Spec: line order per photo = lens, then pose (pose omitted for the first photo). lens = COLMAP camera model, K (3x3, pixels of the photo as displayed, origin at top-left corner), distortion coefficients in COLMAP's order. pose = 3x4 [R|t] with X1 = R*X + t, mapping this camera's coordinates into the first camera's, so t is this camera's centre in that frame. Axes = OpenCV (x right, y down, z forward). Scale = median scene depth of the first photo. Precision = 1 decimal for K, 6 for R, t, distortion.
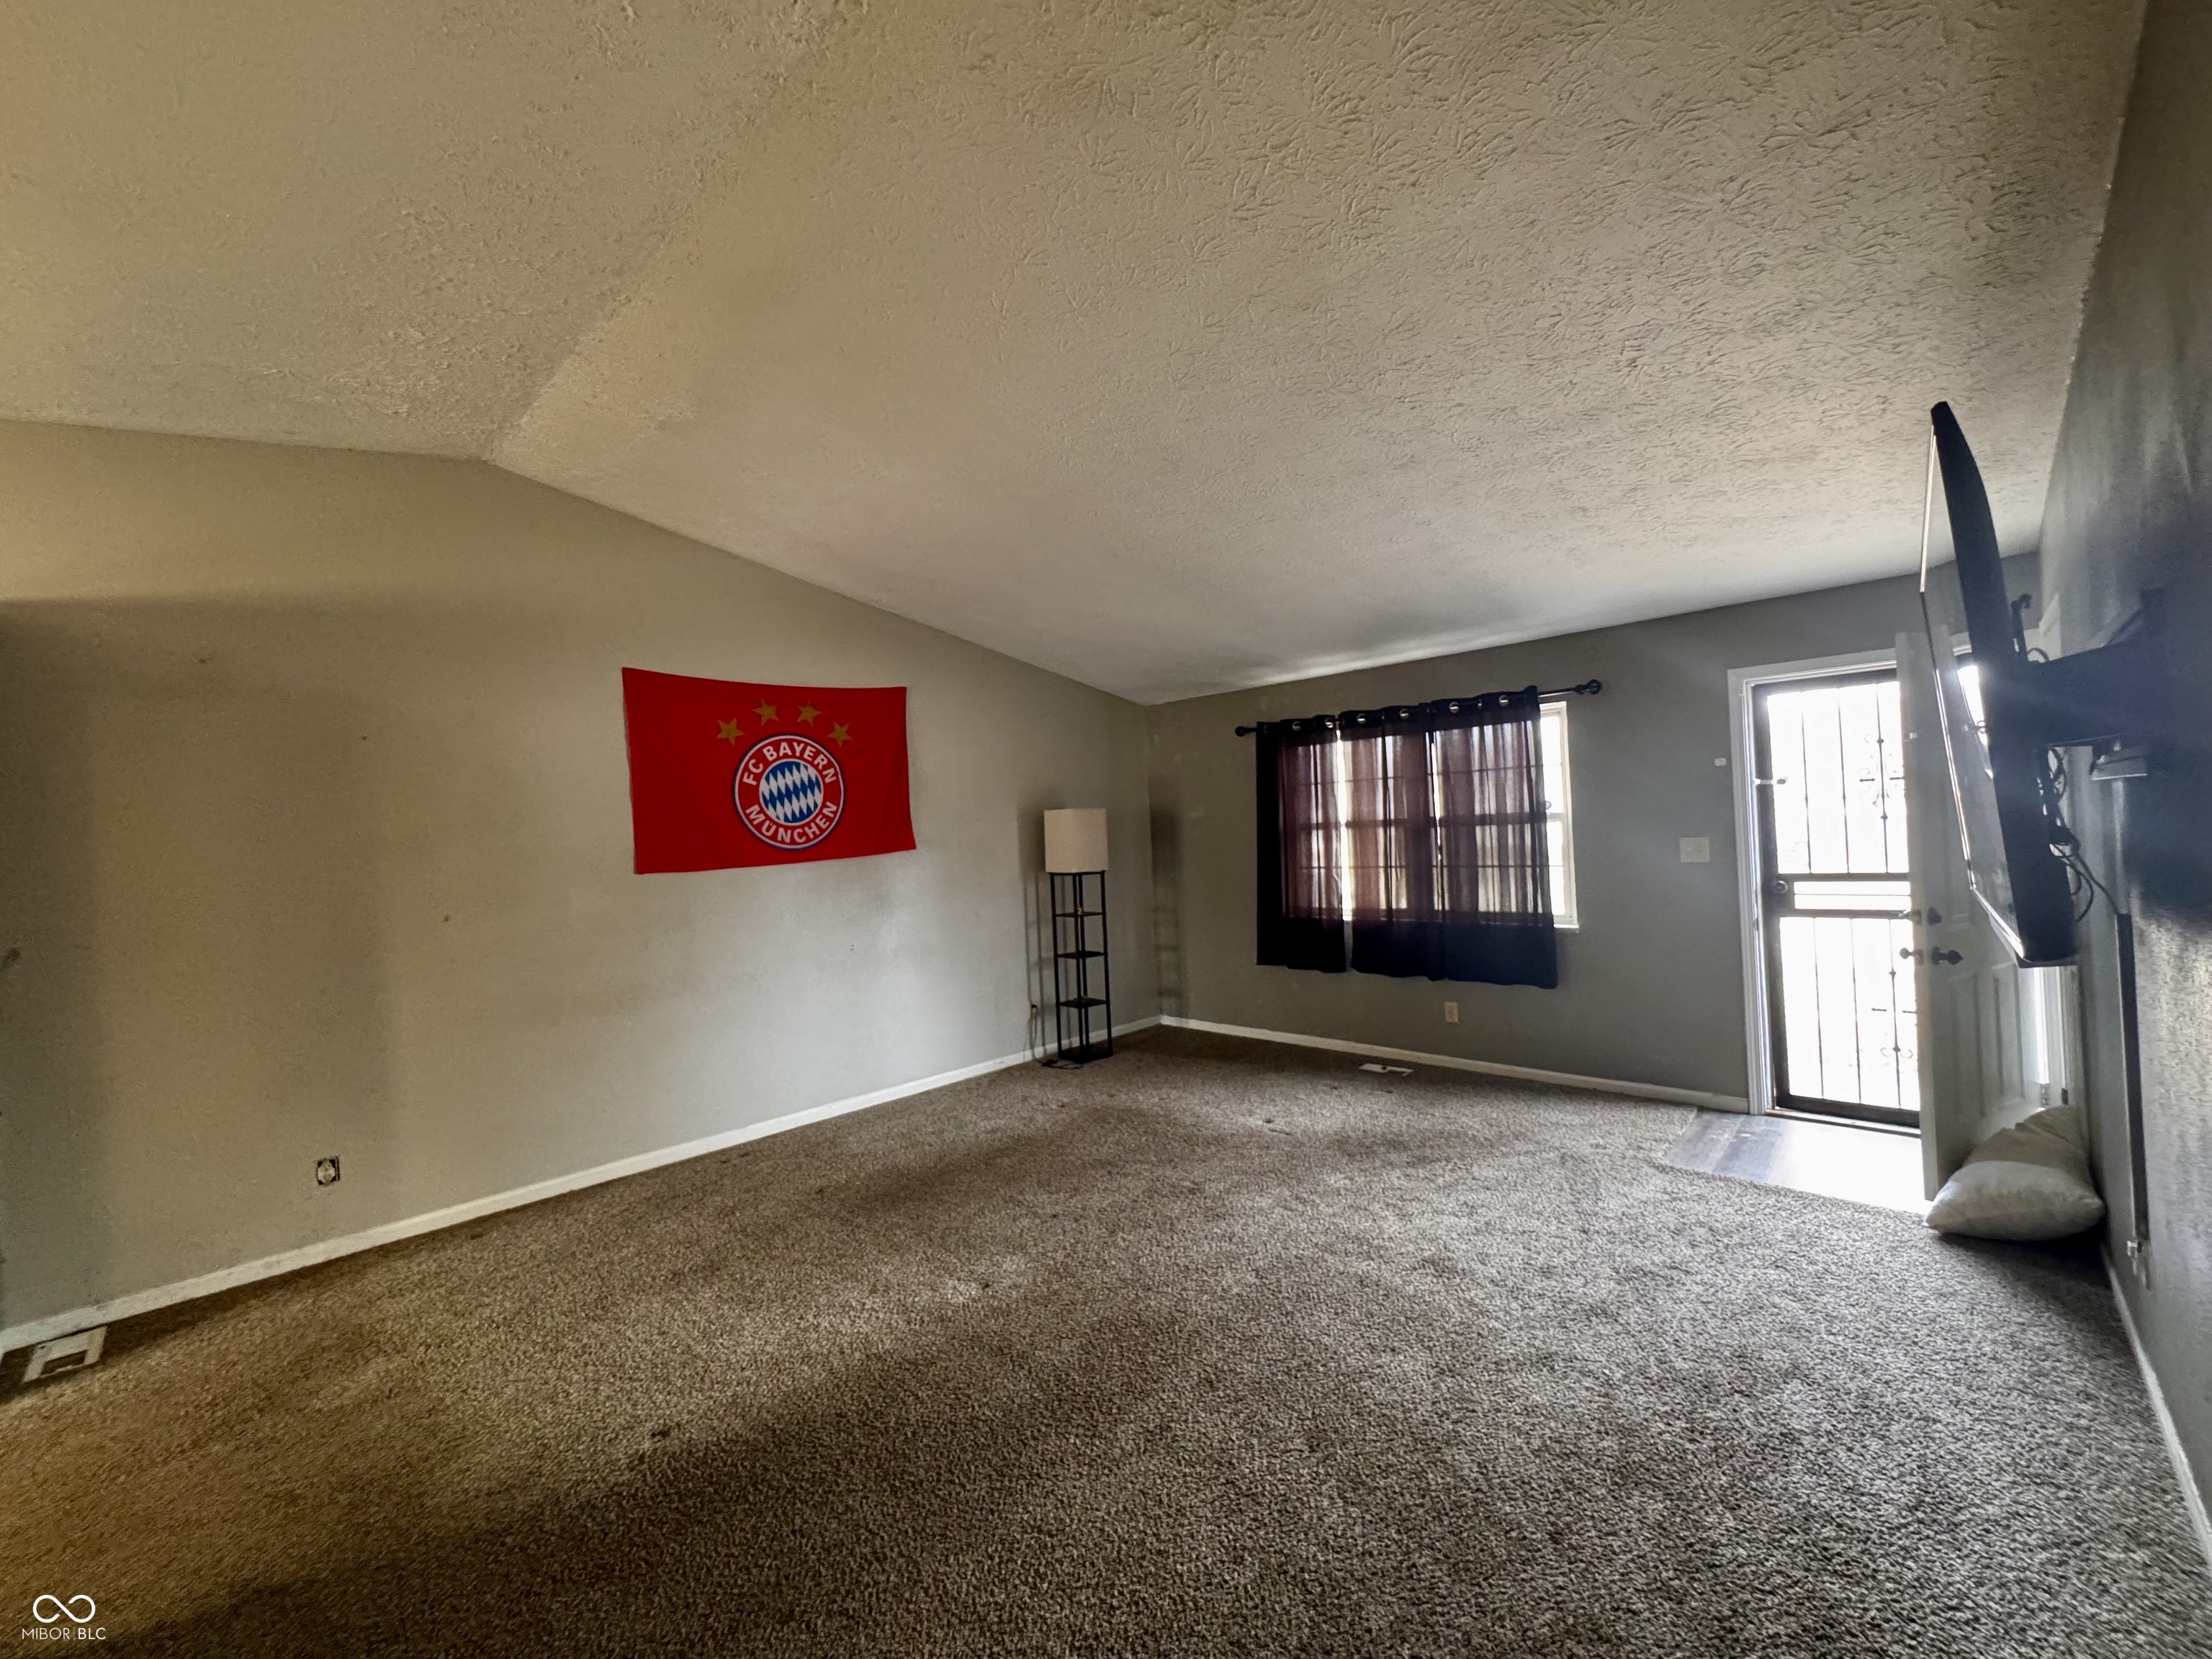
lens RADIAL K [[869.4, 0, 1106.4], [0, 869.4, 824.0], [0, 0, 1]] dist [0.001483, 0.000107]
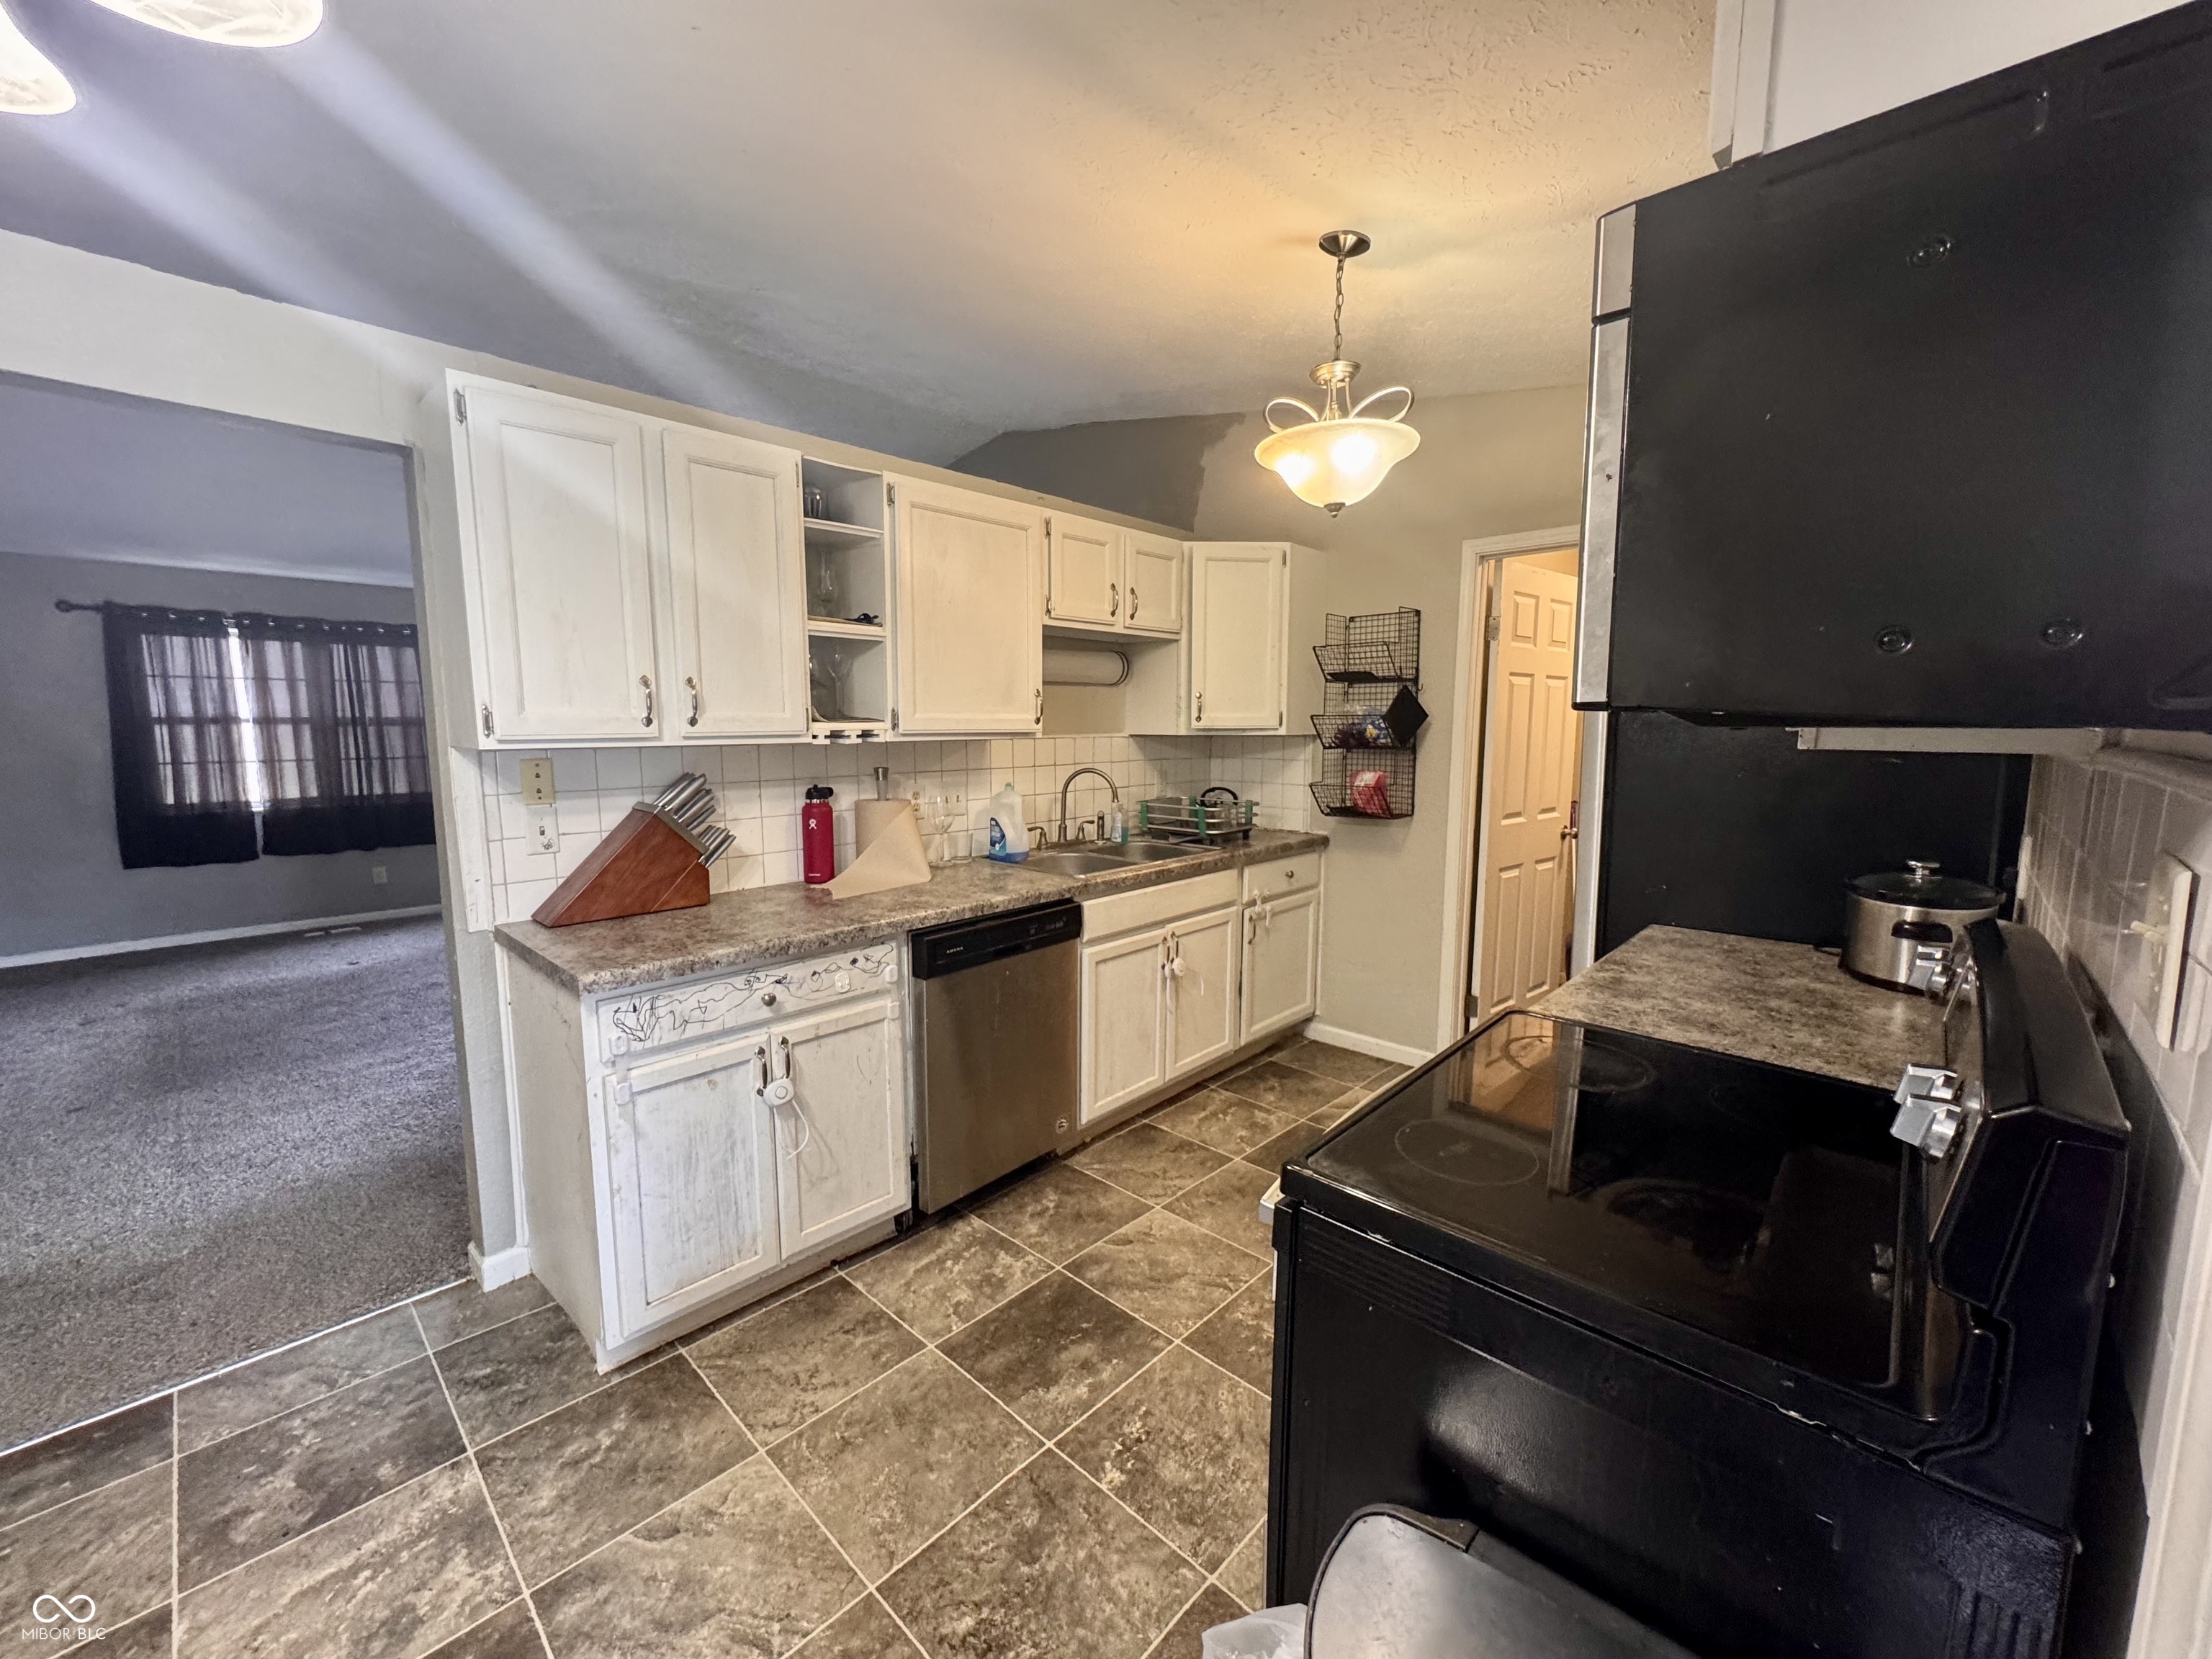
lens RADIAL K [[869.4, 0, 1108.6], [0, 869.4, 828.5], [0, 0, 1]] dist [0.001483, 0.000107]
pose [[-0.007401, -0.082935, 0.996528, -0.792324], [-0.011007, 0.996501, 0.082851, 0.032626], [-0.999912, -0.010356, -0.008288, -0.032018]]
